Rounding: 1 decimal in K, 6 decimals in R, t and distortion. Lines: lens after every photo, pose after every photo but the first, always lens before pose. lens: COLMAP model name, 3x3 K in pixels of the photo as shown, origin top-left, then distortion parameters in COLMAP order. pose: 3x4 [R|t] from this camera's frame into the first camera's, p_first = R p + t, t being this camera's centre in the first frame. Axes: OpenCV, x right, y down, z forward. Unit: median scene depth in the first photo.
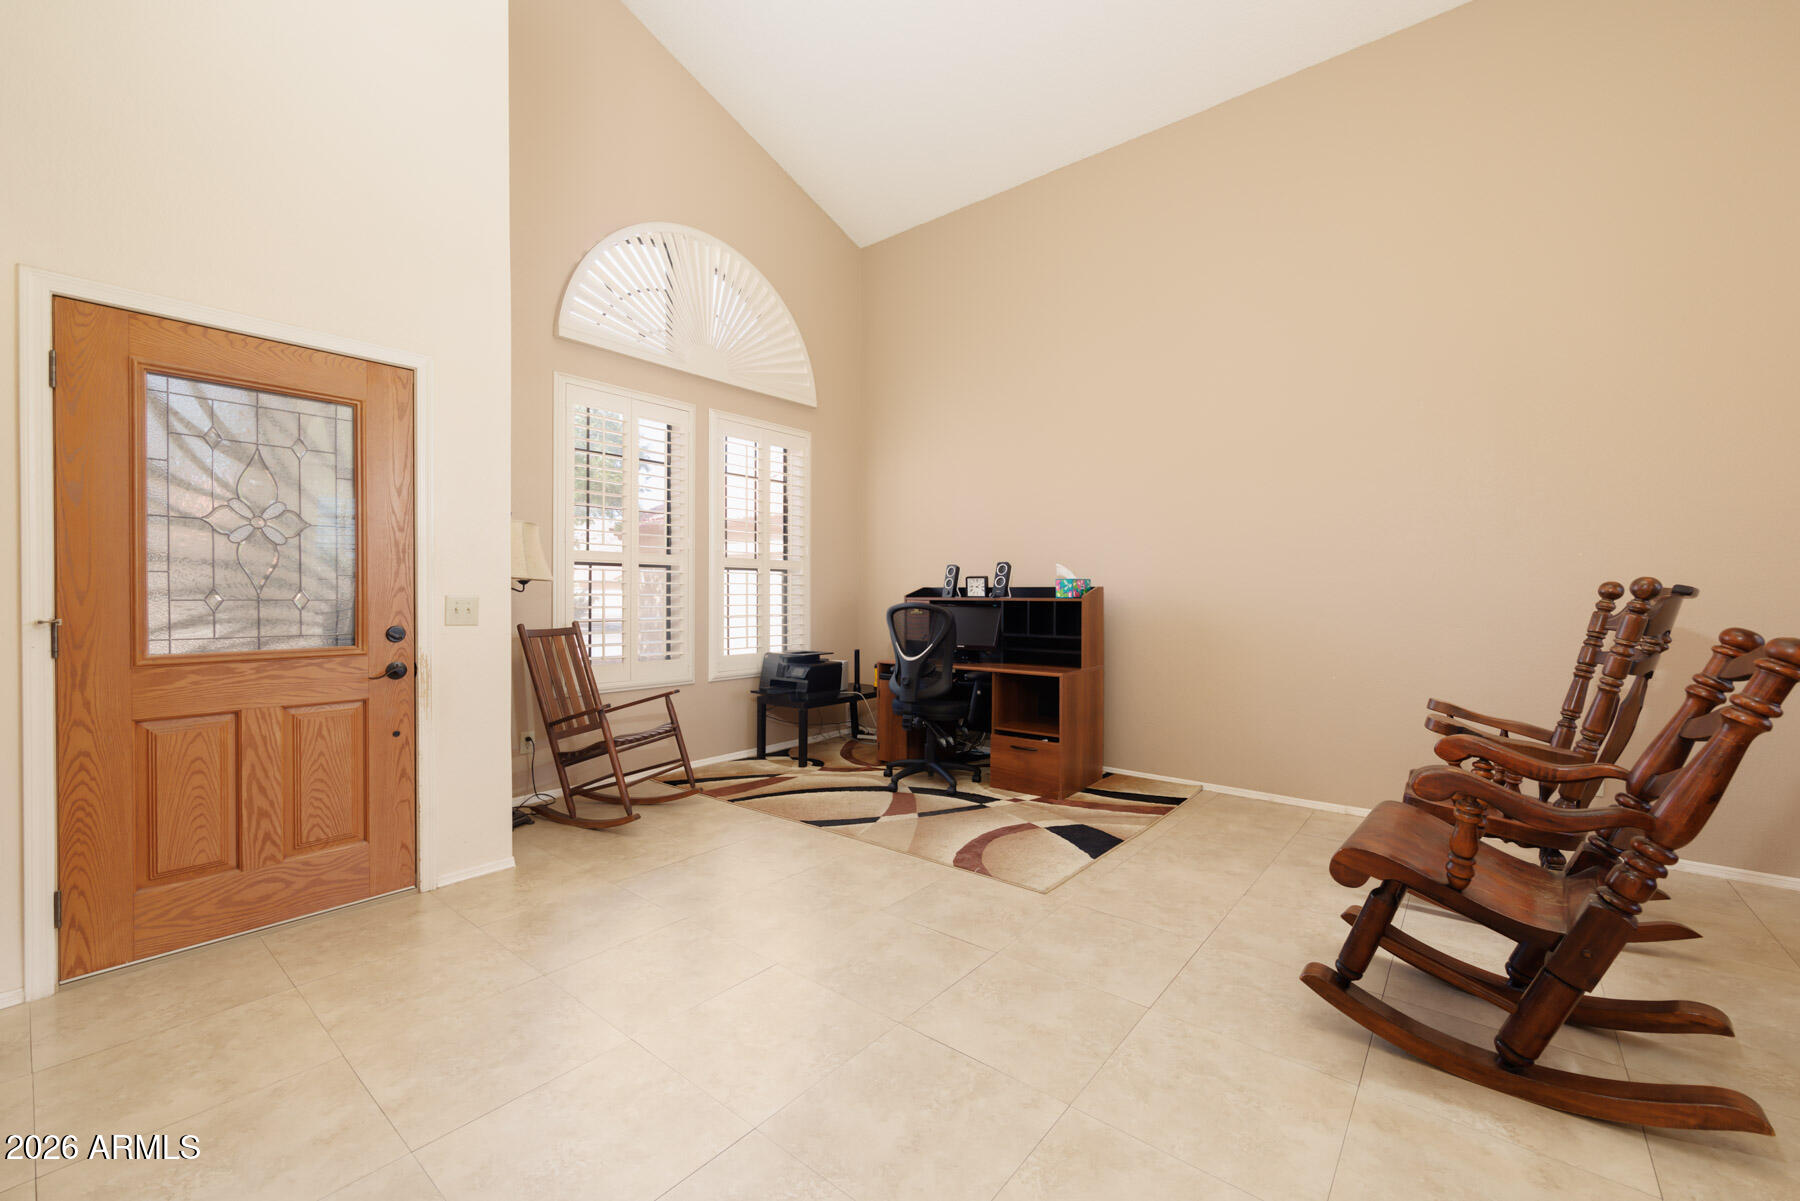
lens RADIAL K [[719.7, 0, 900.0], [0, 719.7, 600.5], [0, 0, 1]] dist [-0.001267, 0.000190]
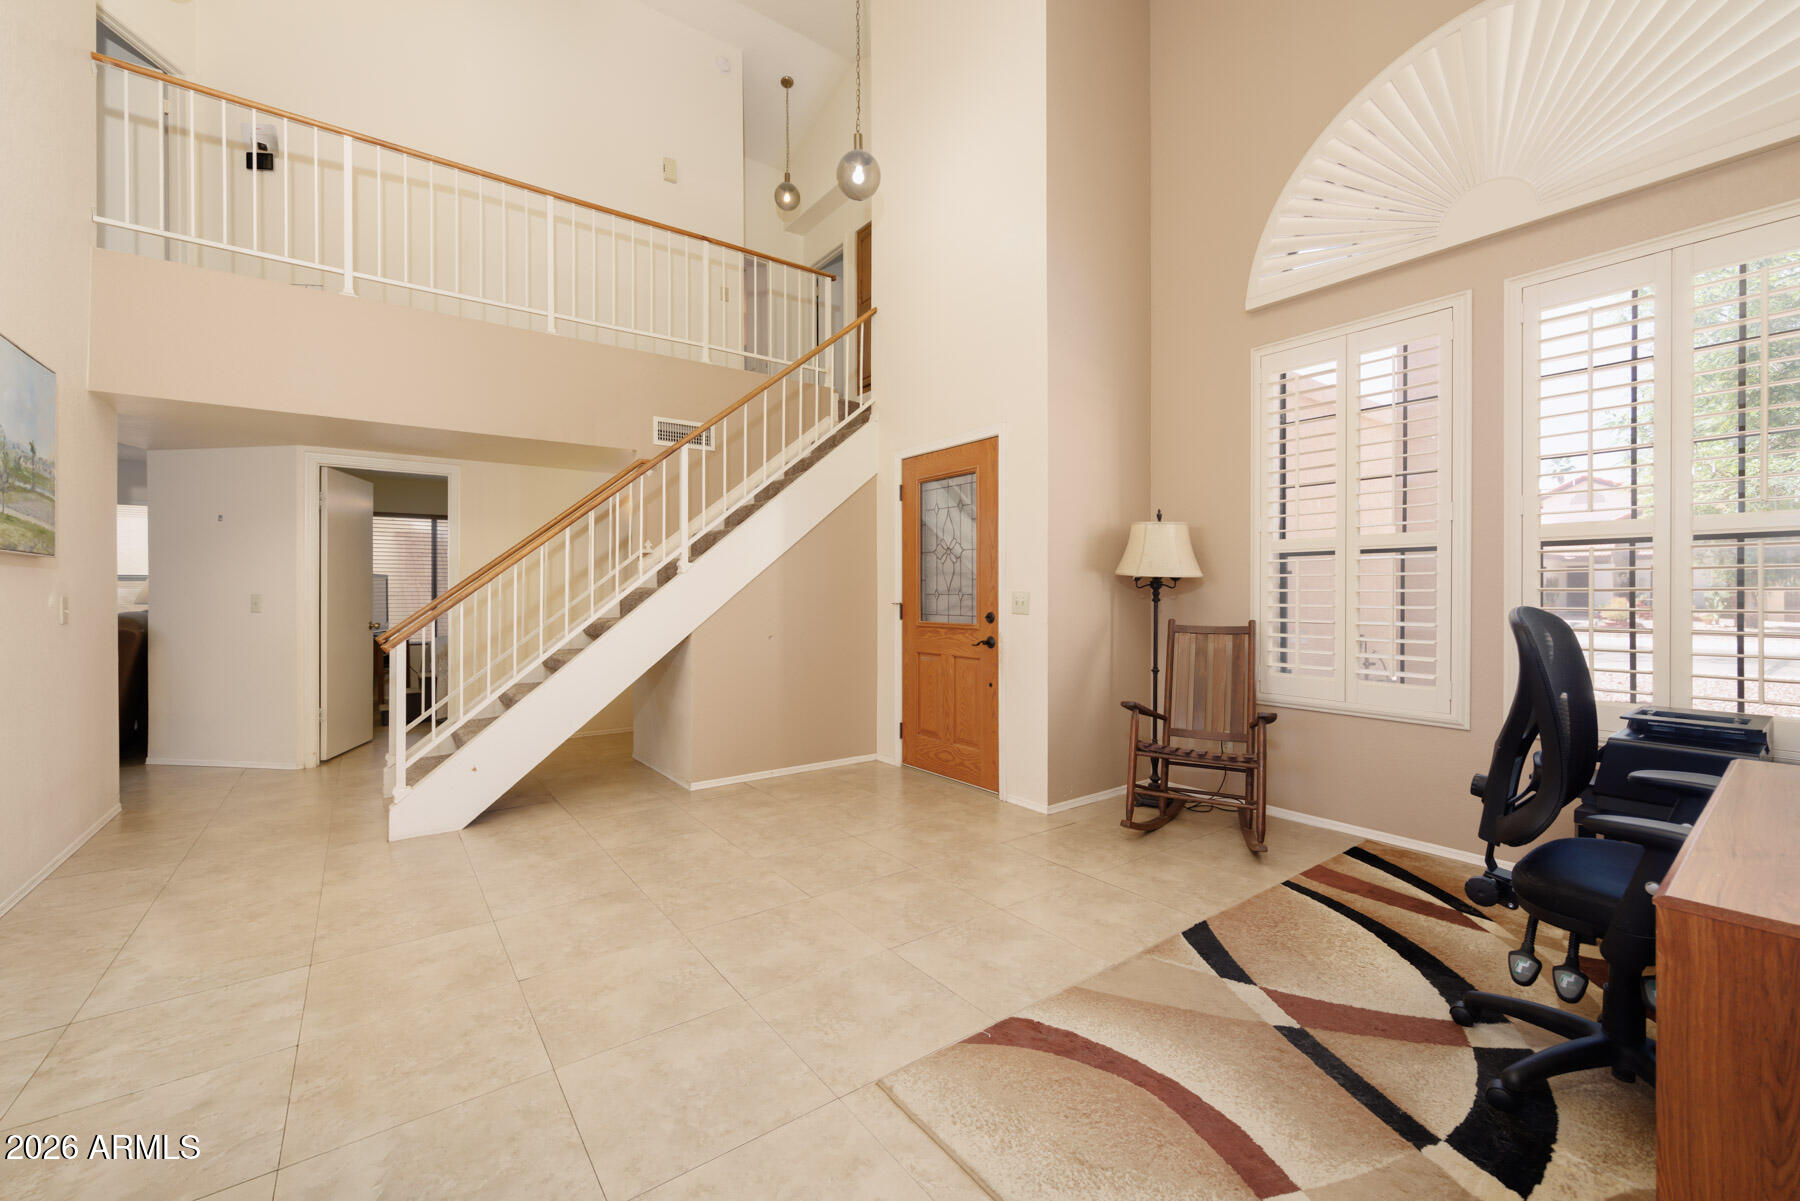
lens RADIAL K [[719.7, 0, 900.0], [0, 719.7, 600.5], [0, 0, 1]] dist [-0.001267, 0.000190]
pose [[-0.237014, 0.010553, -0.971449, 0.603800], [-0.004990, 0.999915, 0.012079, -0.005001], [0.971493, 0.007710, -0.236941, 0.894527]]
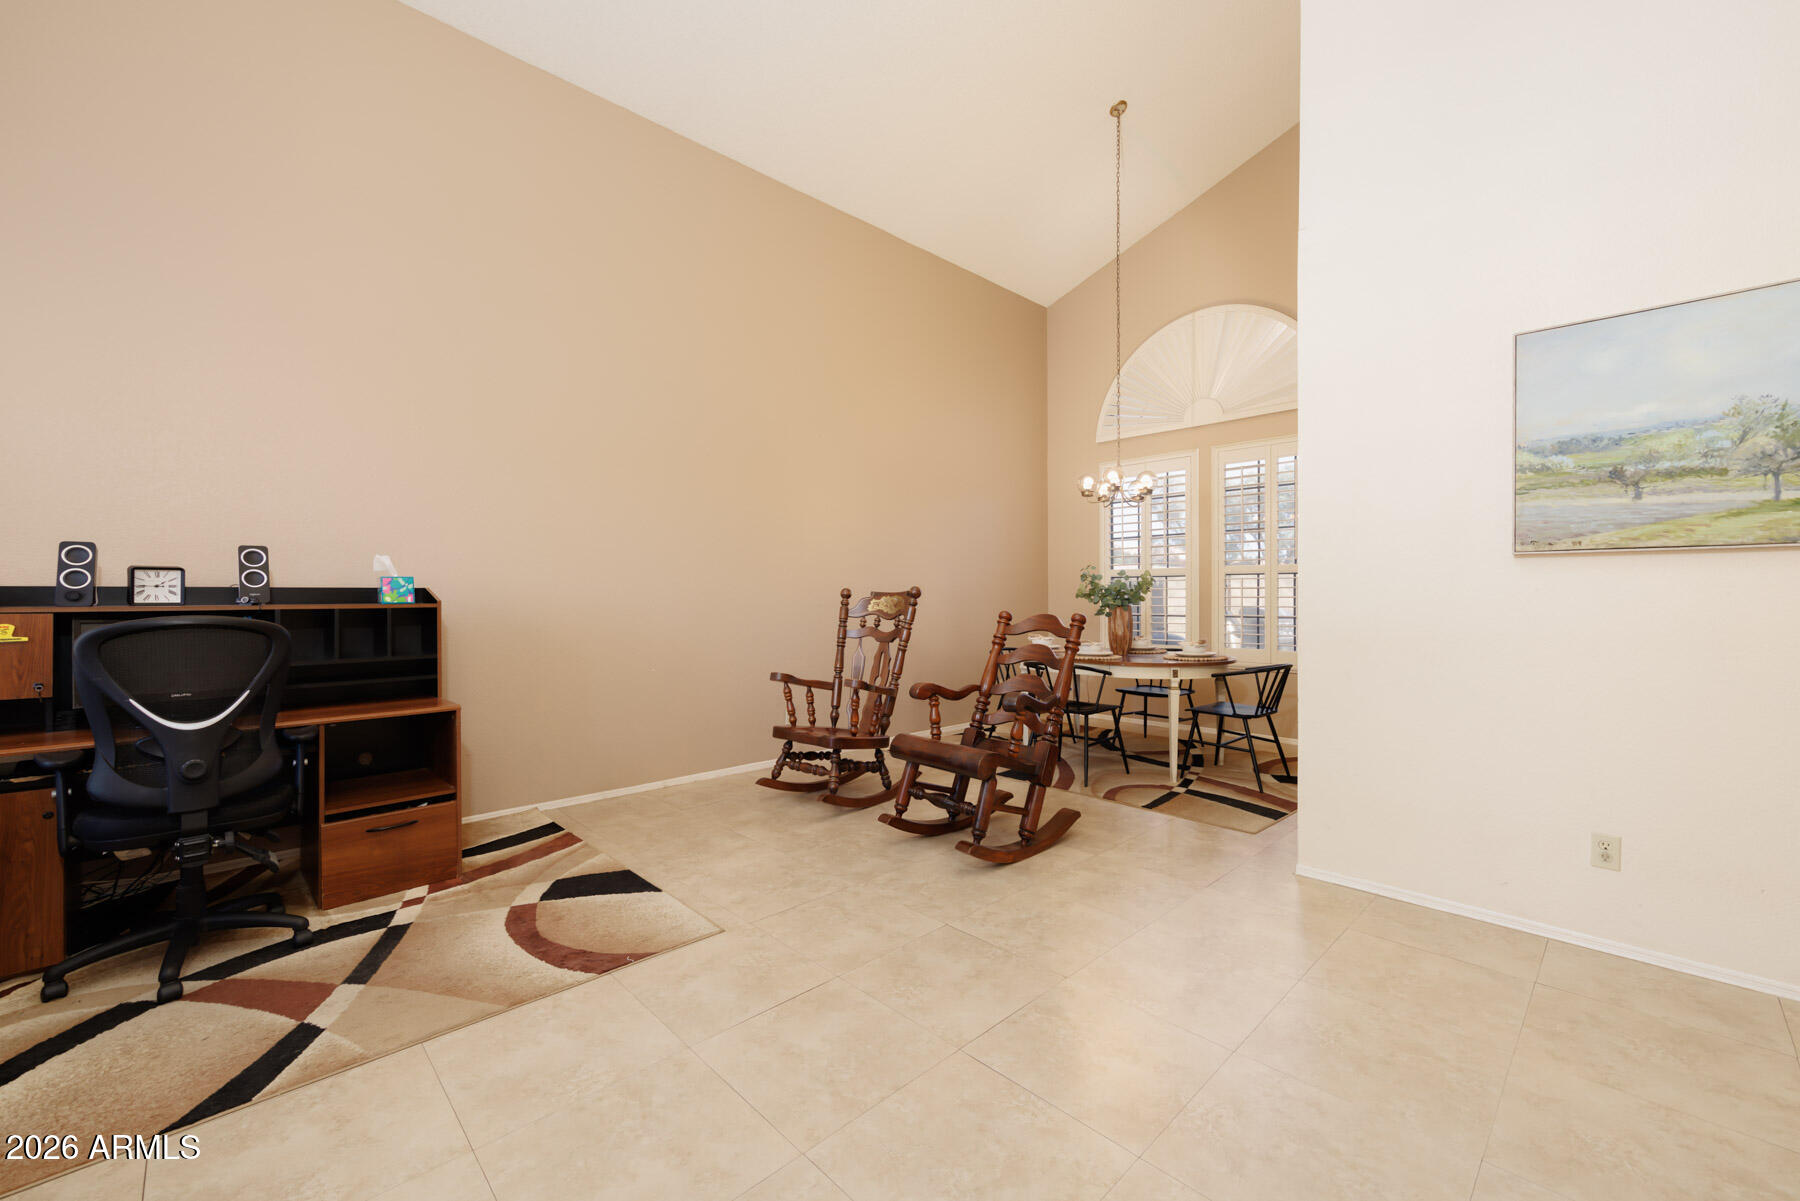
lens RADIAL K [[729.2, 0, 900.0], [0, 729.2, 600.5], [0, 0, 1]] dist [-0.004645, 0.000488]
pose [[0.118650, -0.012561, 0.992857, -0.521191], [0.010425, 0.999881, 0.011404, -0.011563], [-0.992881, 0.008997, 0.118767, 0.516799]]
